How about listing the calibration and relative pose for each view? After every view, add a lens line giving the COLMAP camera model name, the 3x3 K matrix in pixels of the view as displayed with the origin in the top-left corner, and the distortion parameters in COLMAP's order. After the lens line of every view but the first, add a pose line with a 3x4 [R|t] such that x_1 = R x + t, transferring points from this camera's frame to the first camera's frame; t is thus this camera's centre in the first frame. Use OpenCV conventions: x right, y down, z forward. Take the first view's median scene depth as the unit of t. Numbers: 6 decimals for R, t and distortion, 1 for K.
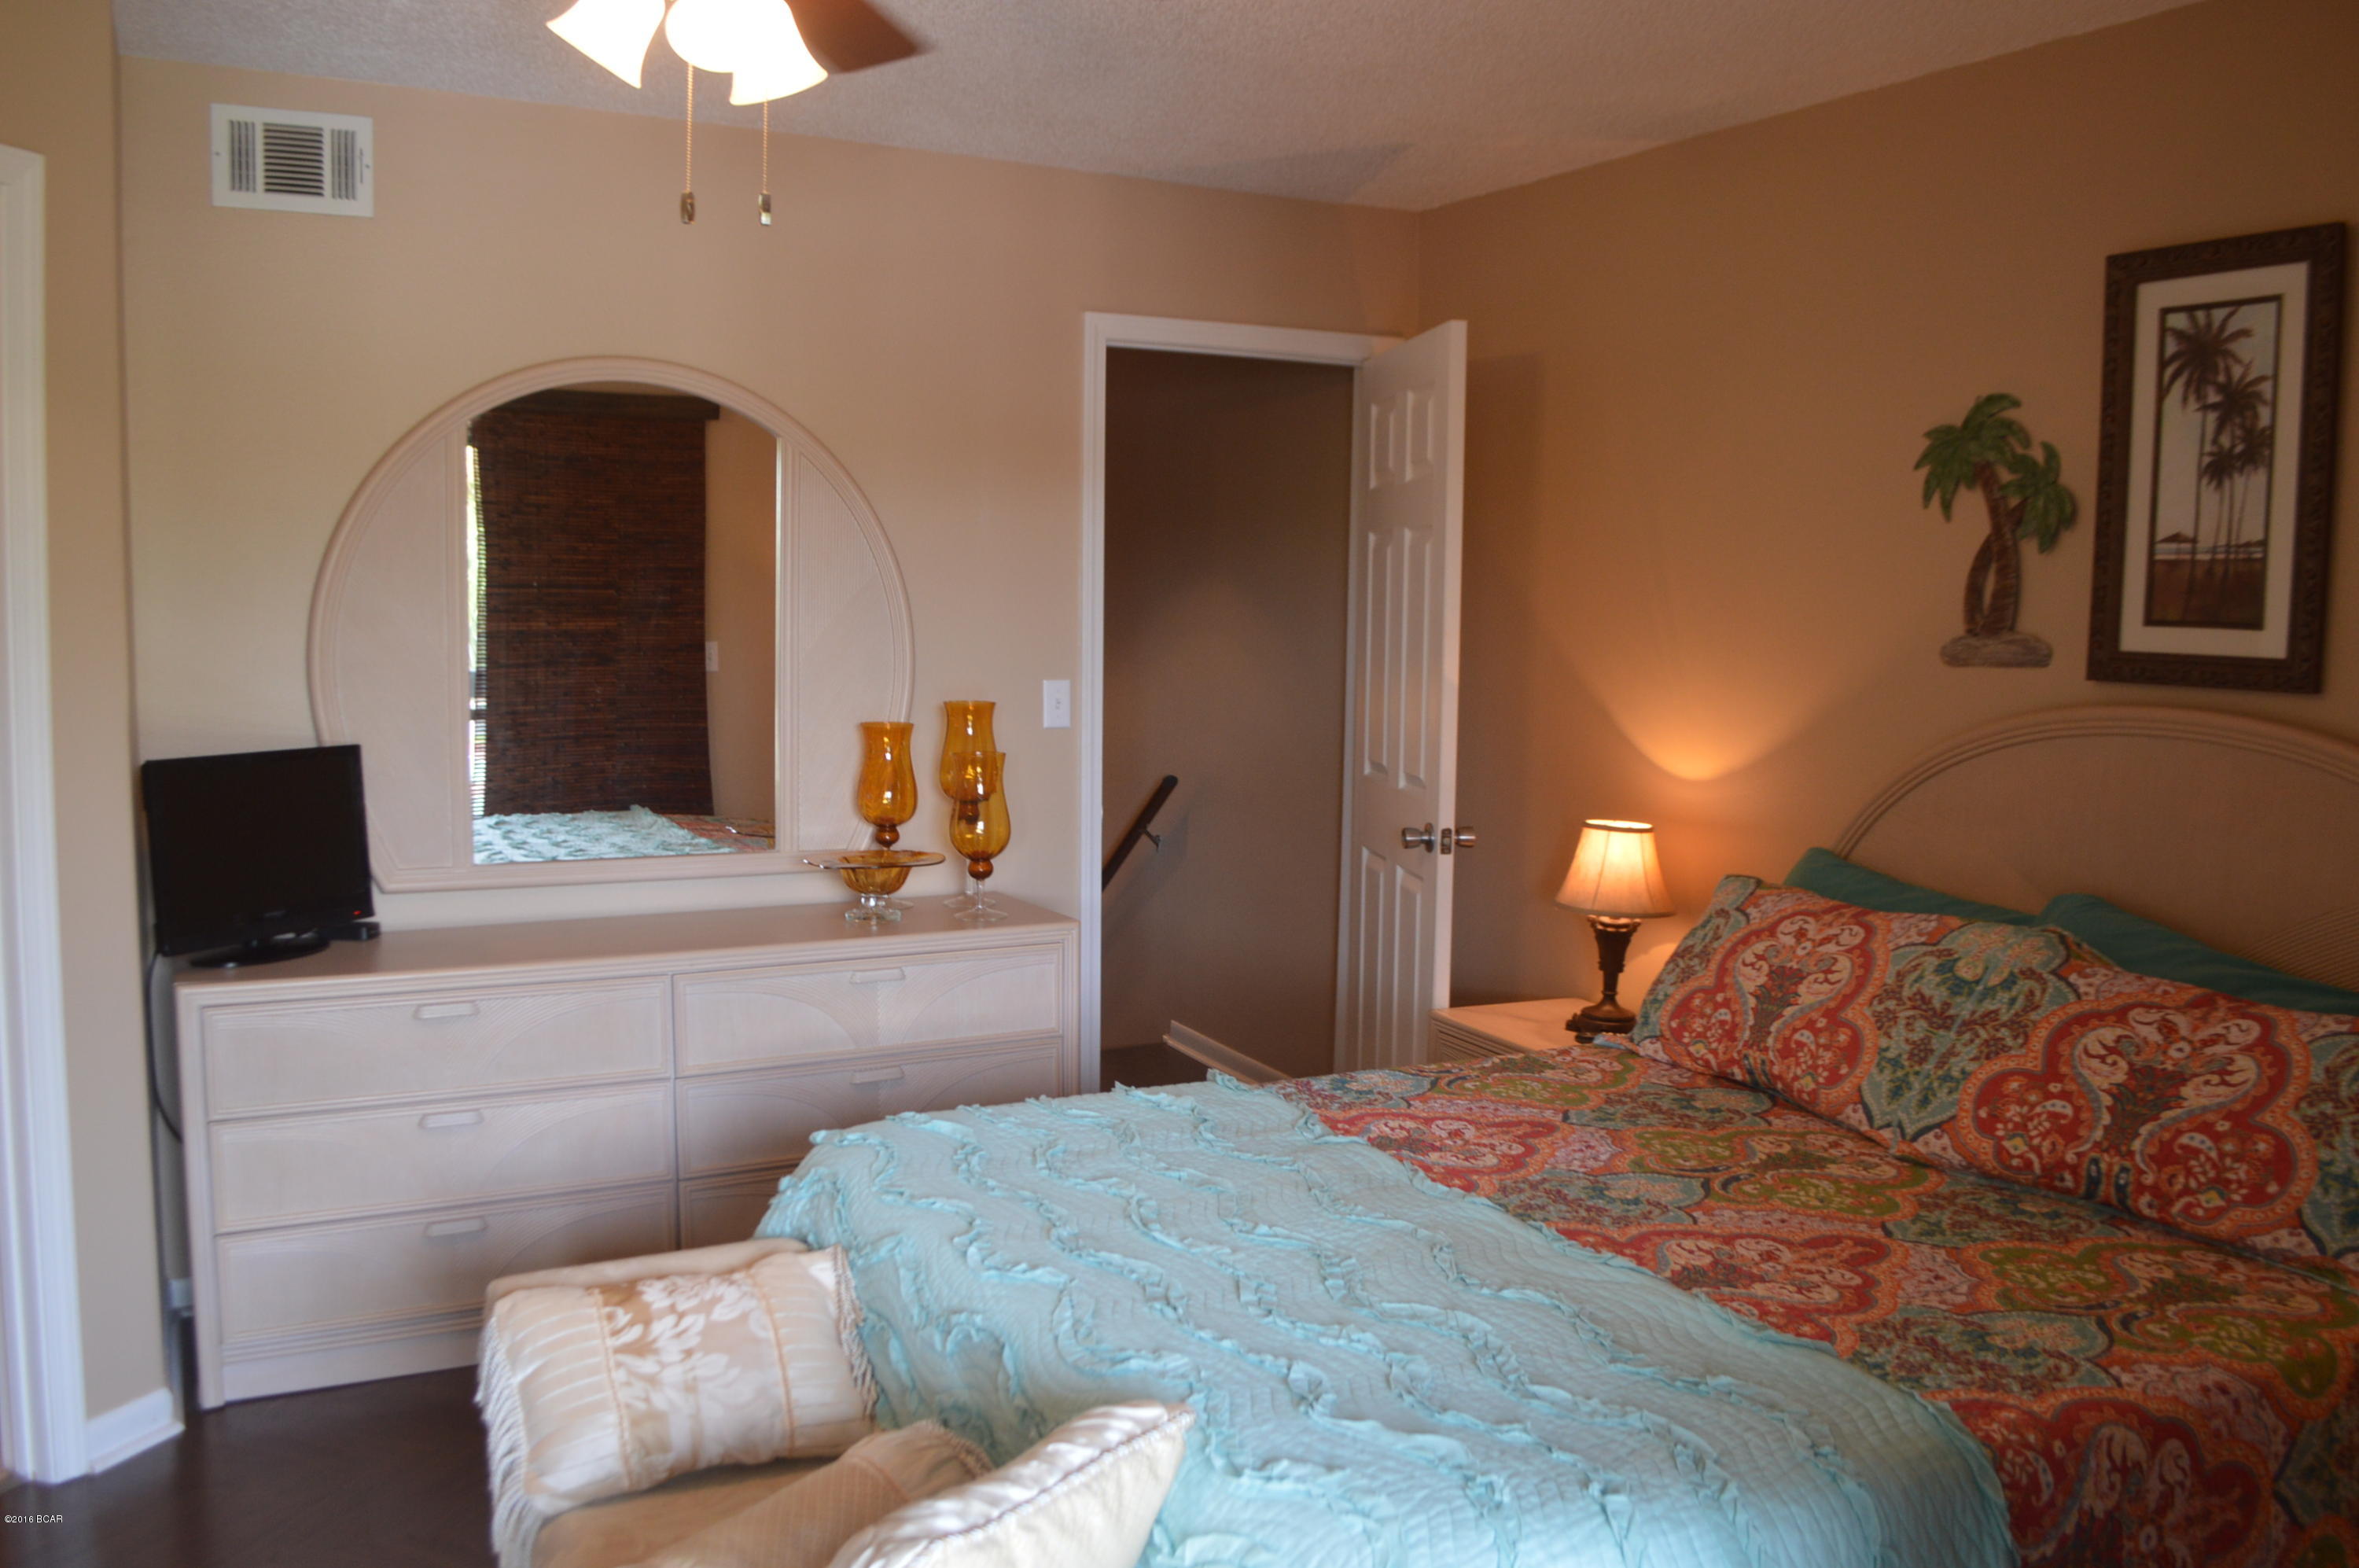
lens RADIAL K [[1895.9, 0, 1161.6], [0, 1895.9, 789.5], [0, 0, 1]] dist [-0.078022, 0.008345]
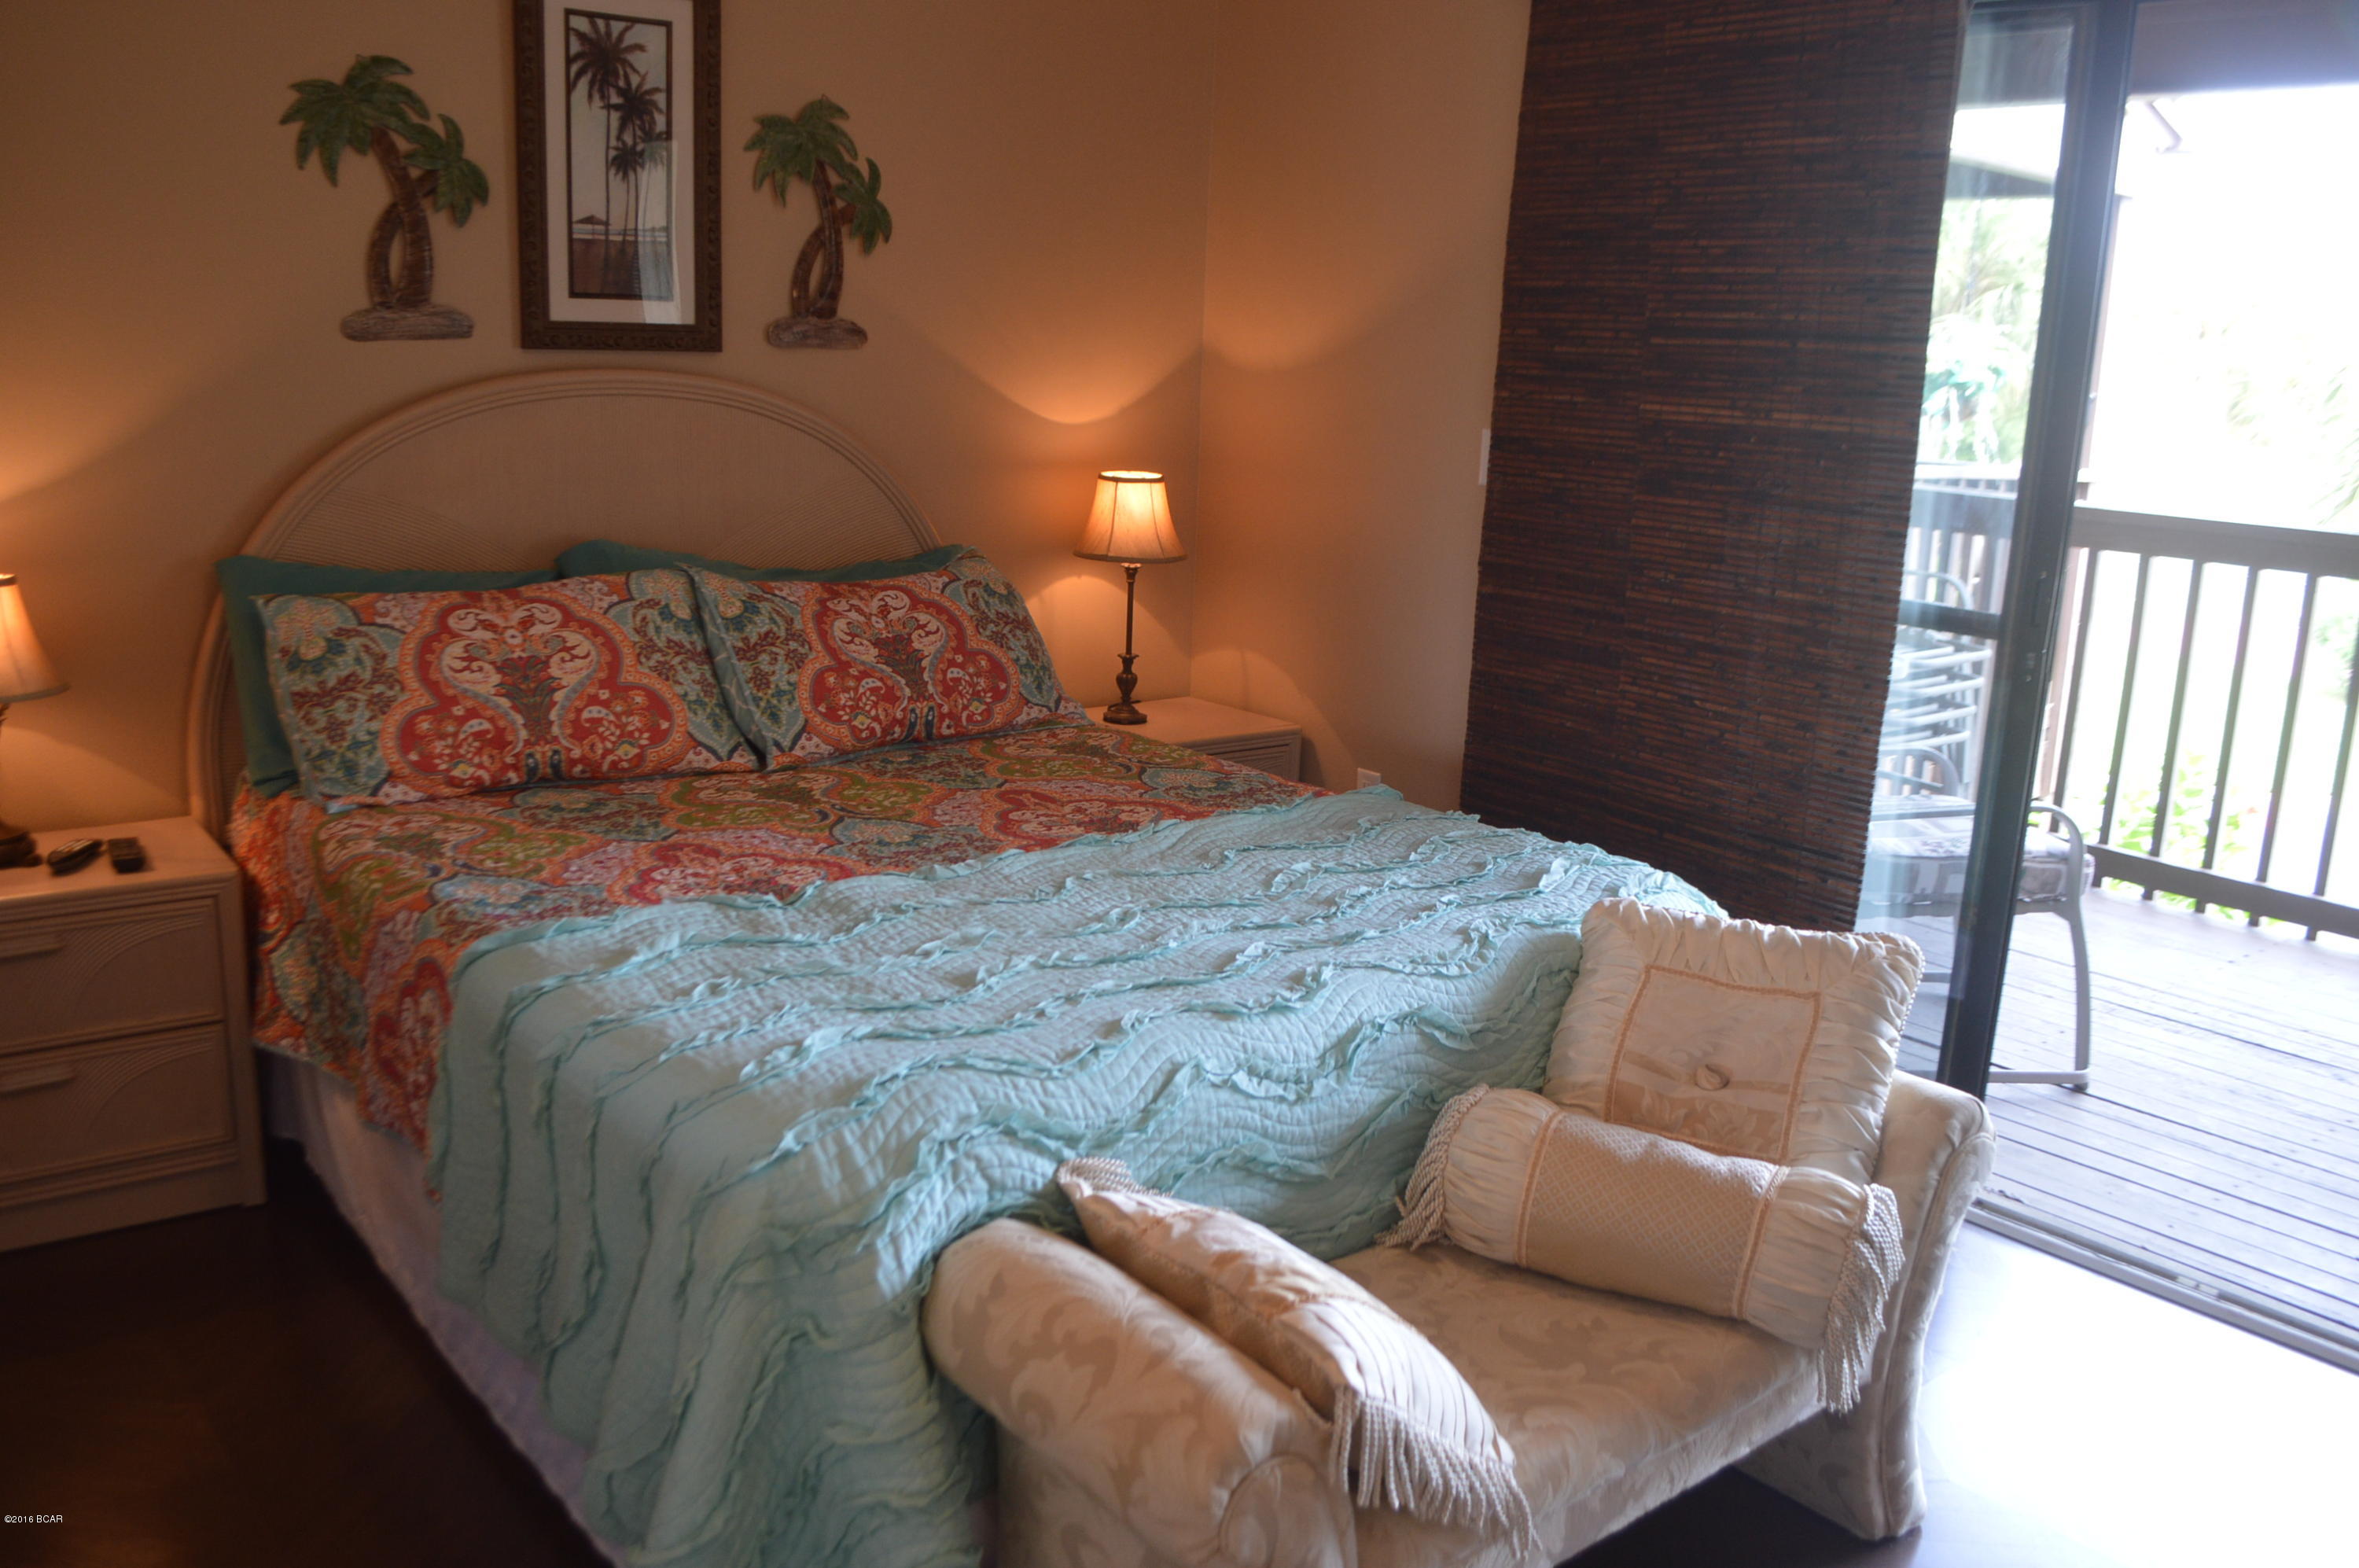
lens RADIAL K [[1895.9, 0, 1161.6], [0, 1895.9, 789.5], [0, 0, 1]] dist [-0.078022, 0.008345]
pose [[-0.185809, -0.254740, 0.948990, -0.714430], [0.061726, 0.960875, 0.270016, -0.087988], [-0.980645, 0.108749, -0.162816, 0.884180]]
